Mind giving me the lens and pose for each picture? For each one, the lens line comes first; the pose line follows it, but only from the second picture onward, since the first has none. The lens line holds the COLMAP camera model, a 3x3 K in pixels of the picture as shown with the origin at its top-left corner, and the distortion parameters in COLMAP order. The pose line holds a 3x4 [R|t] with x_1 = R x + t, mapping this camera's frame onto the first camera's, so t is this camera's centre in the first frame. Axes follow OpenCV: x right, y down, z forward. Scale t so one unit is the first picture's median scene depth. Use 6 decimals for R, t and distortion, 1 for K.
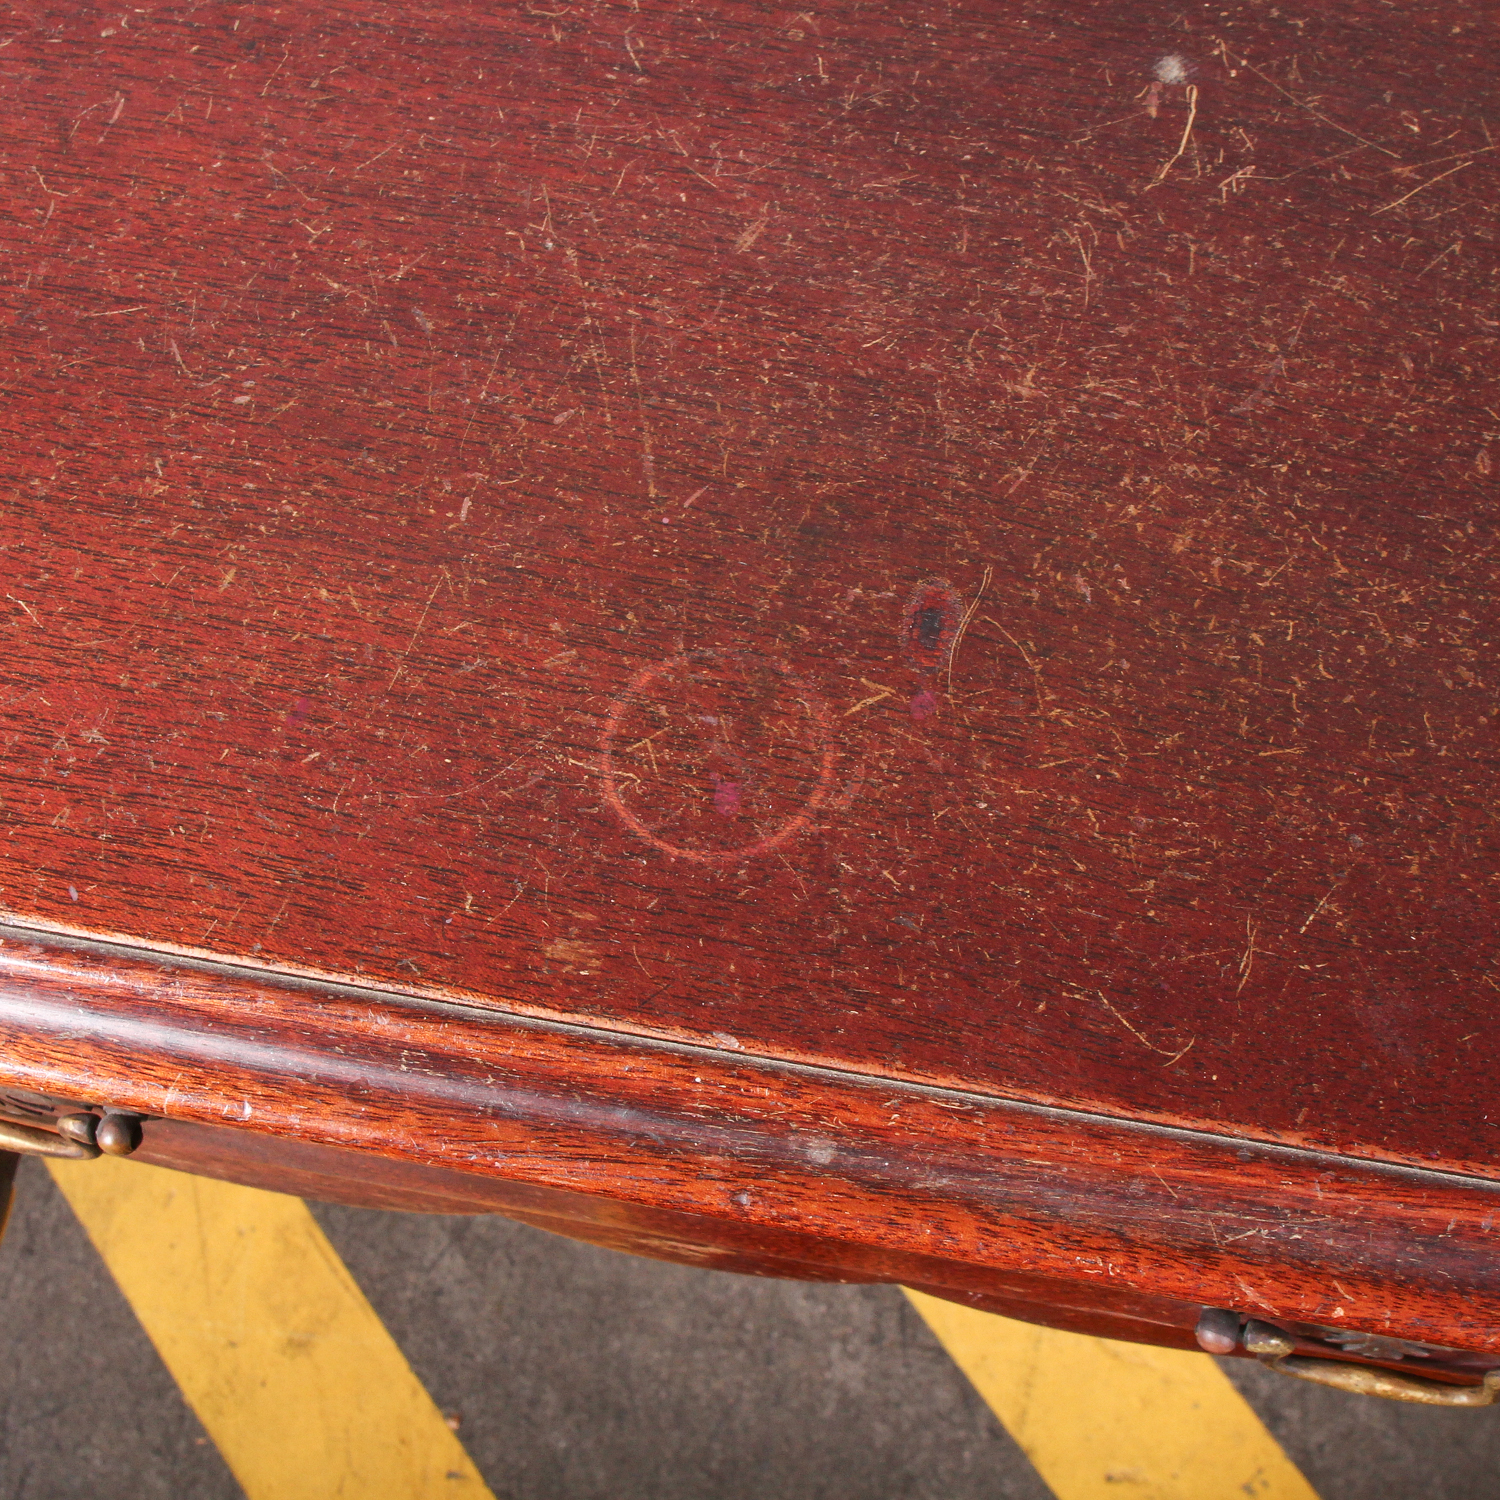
lens RADIAL K [[2551.3, 0, 757.2], [0, 2551.3, 749.3], [0, 0, 1]] dist [-0.084919, 0.000000]
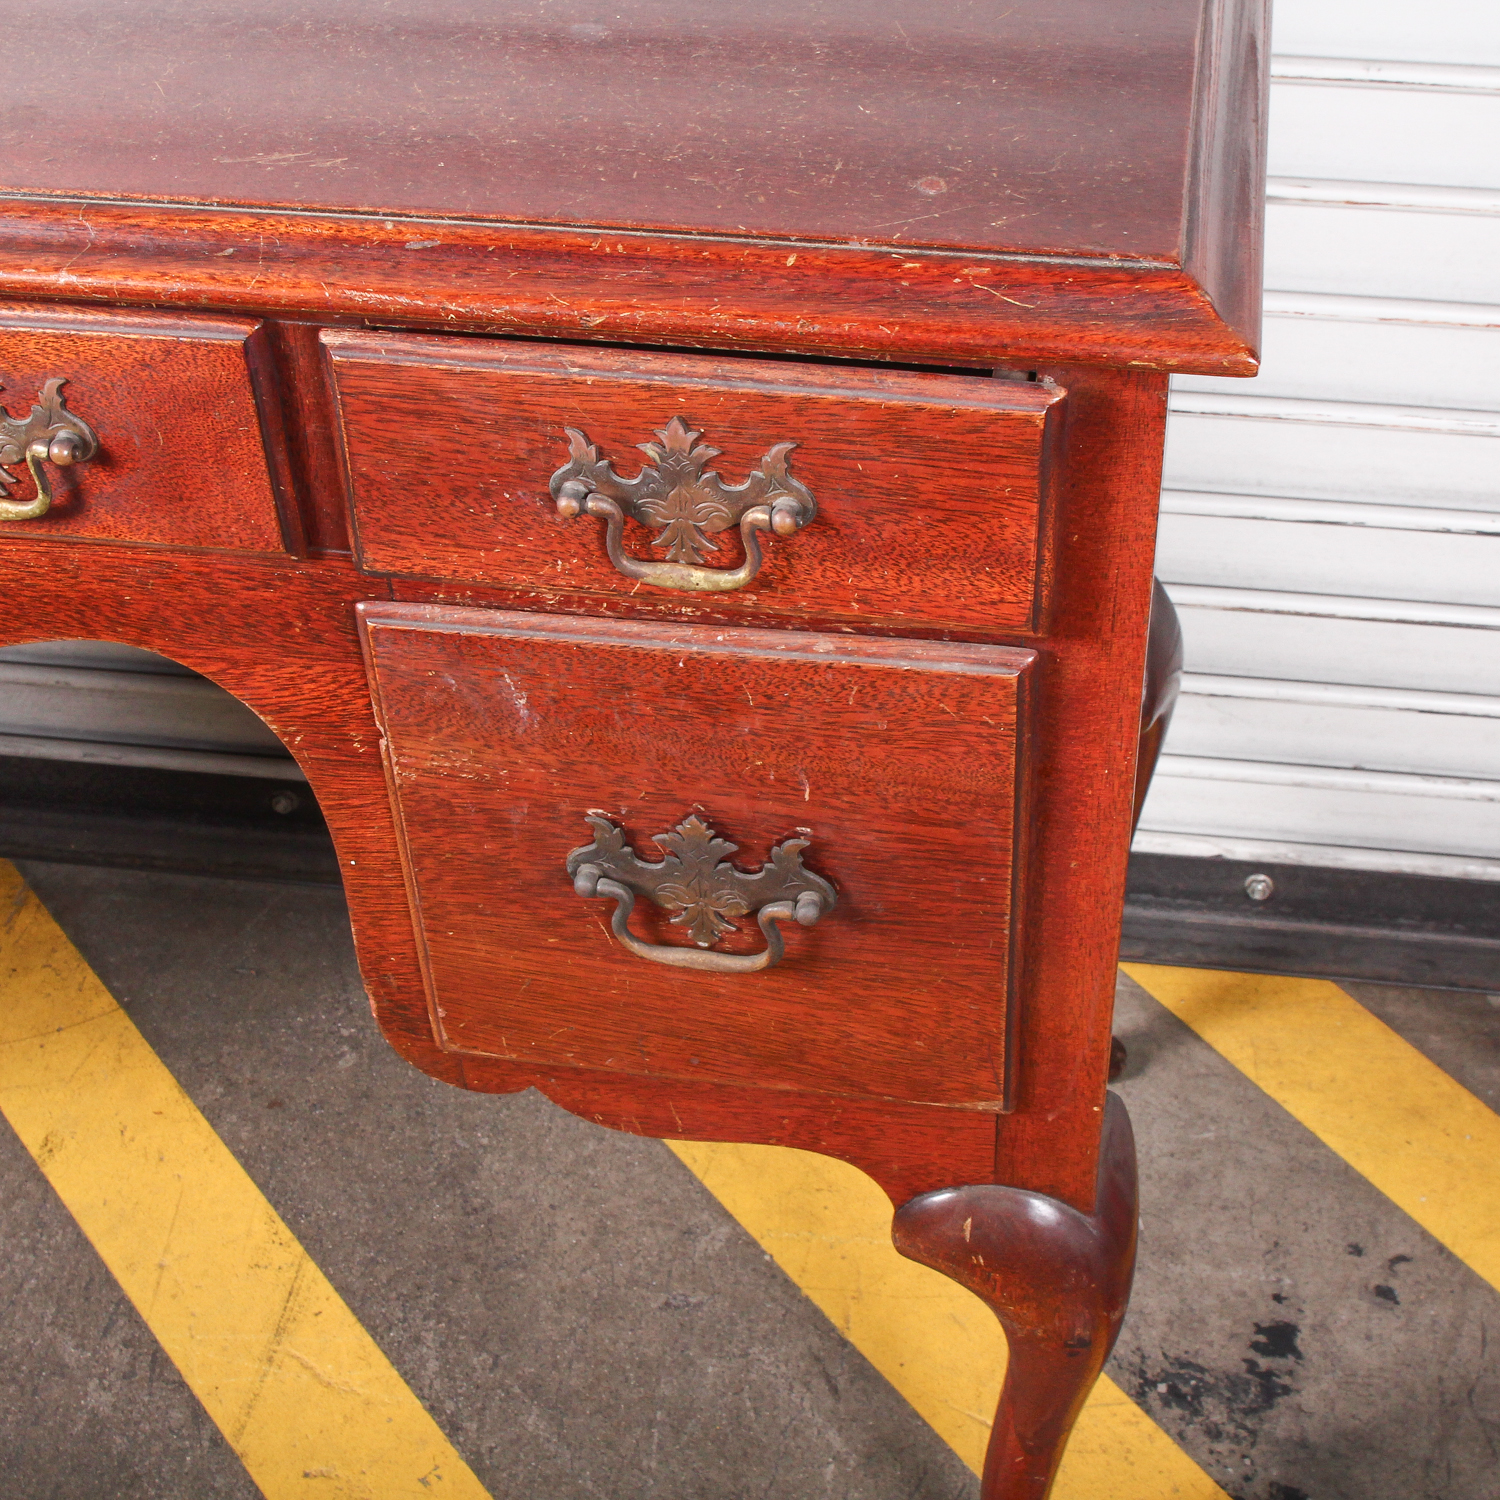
lens RADIAL K [[2551.3, 0, 768.9], [0, 2551.3, 749.8], [0, 0, 1]] dist [-0.084919, 0.000000]
pose [[0.999282, 0.013106, 0.035562, 0.714293], [0.003271, 0.904982, -0.425438, 1.125008], [-0.037759, 0.425249, 0.904289, -0.450252]]
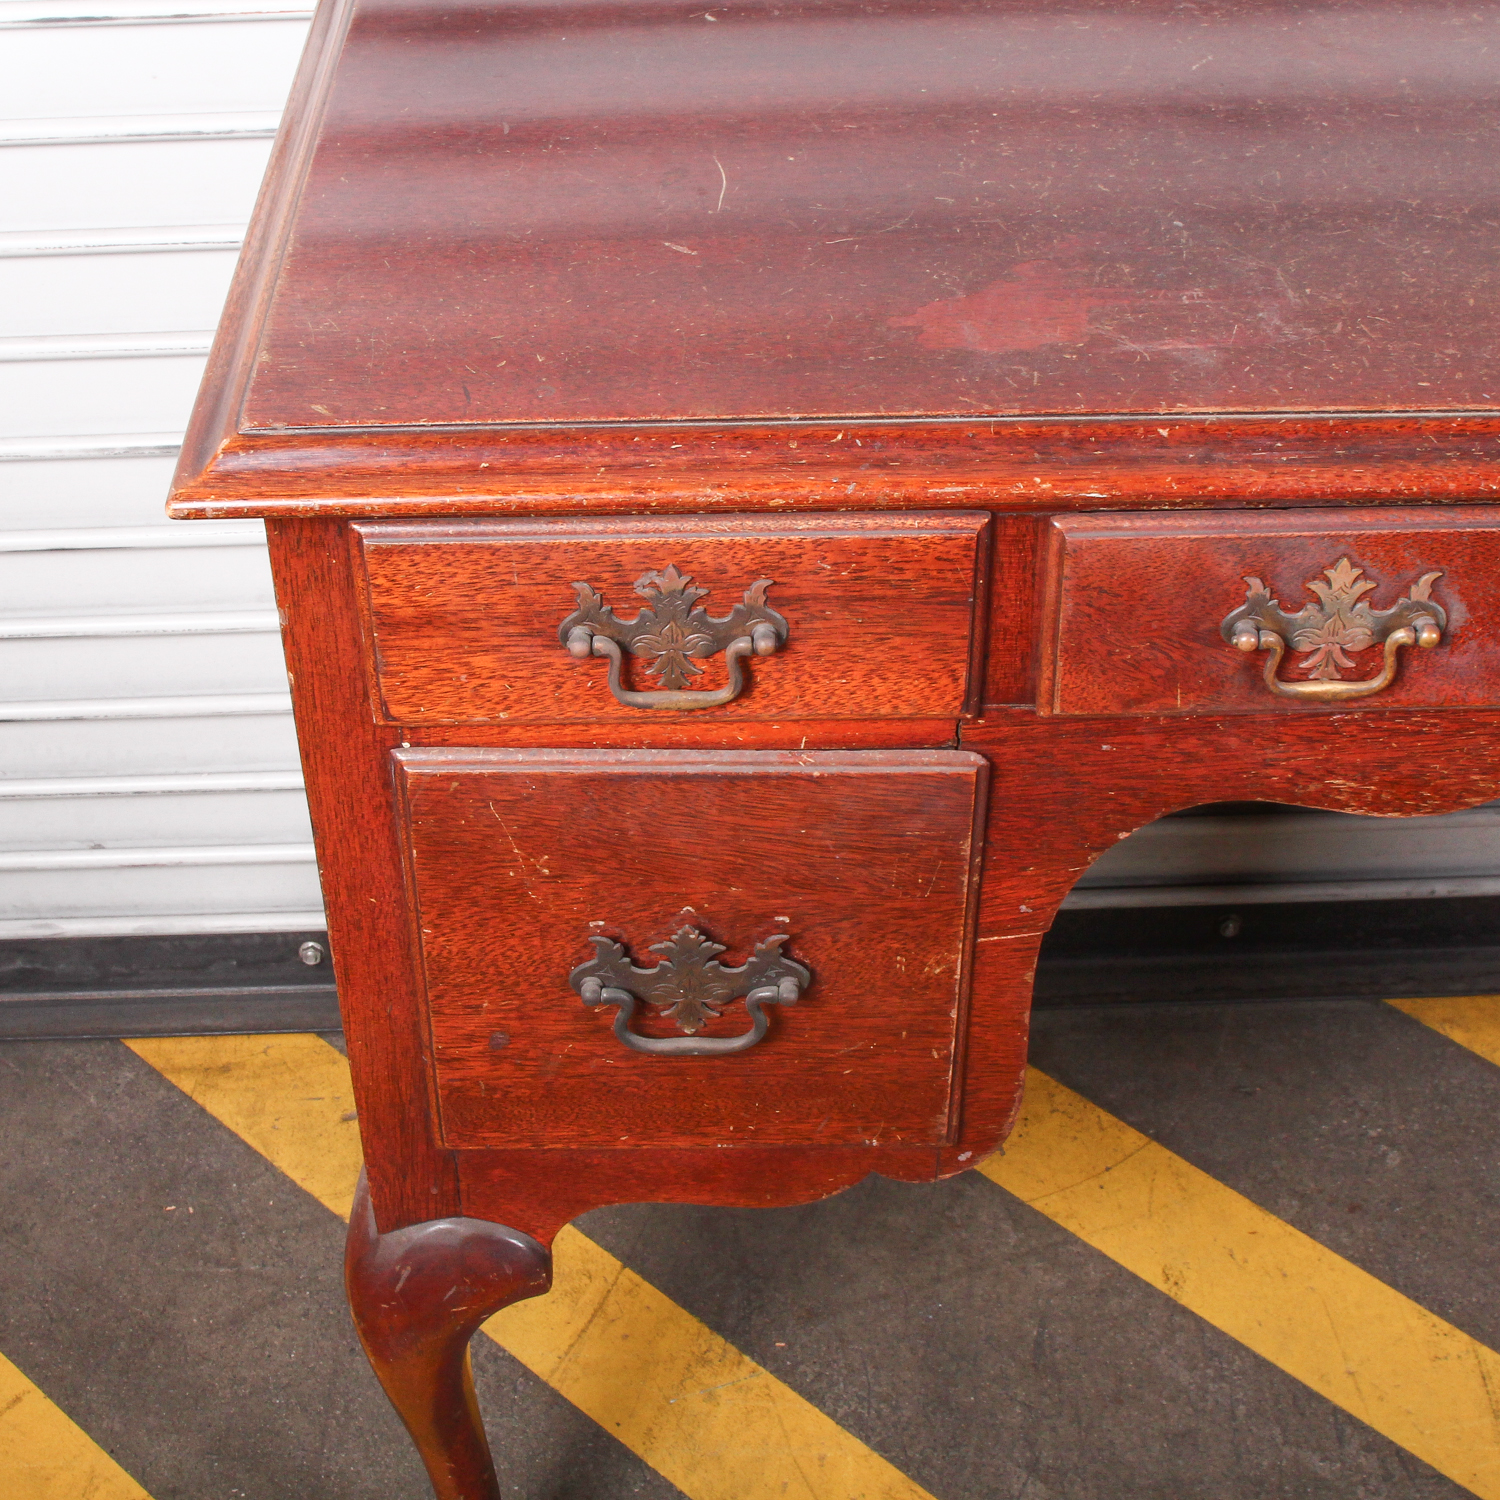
lens RADIAL K [[2551.3, 0, 750.6], [0, 2551.3, 745.3], [0, 0, 1]] dist [-0.084919, 0.000000]
pose [[0.975321, -0.090098, 0.201573, -1.134453], [0.171689, 0.883508, -0.435818, 0.959486], [-0.138825, 0.459670, 0.877172, -0.475756]]
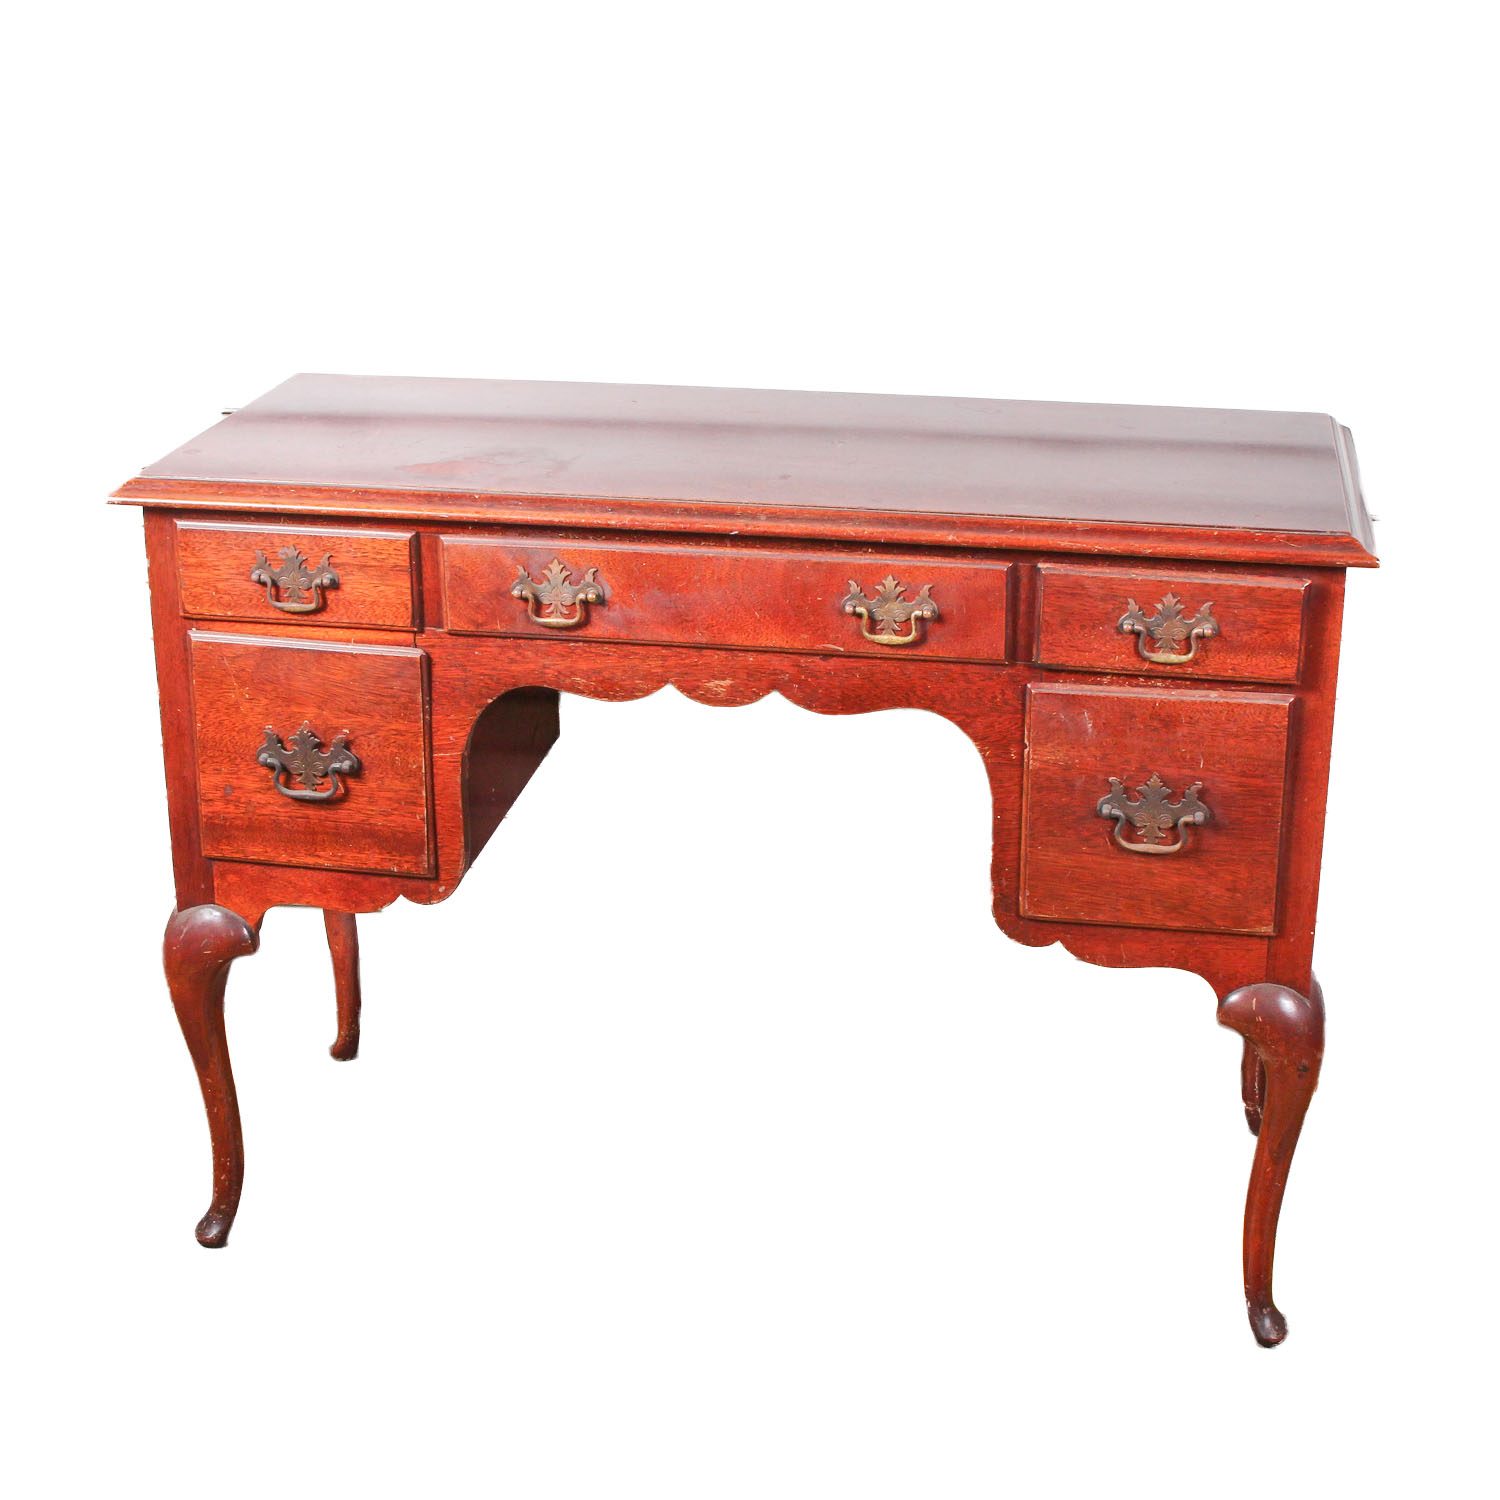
lens RADIAL K [[2551.3, 0, 787.9], [0, 2551.3, 726.2], [0, 0, 1]] dist [-0.084919, 0.000000]
pose [[0.997387, 0.053867, 0.048134, -0.126528], [-0.003031, 0.696925, -0.717138, 3.522240], [-0.072175, 0.715118, 0.695267, -1.915661]]
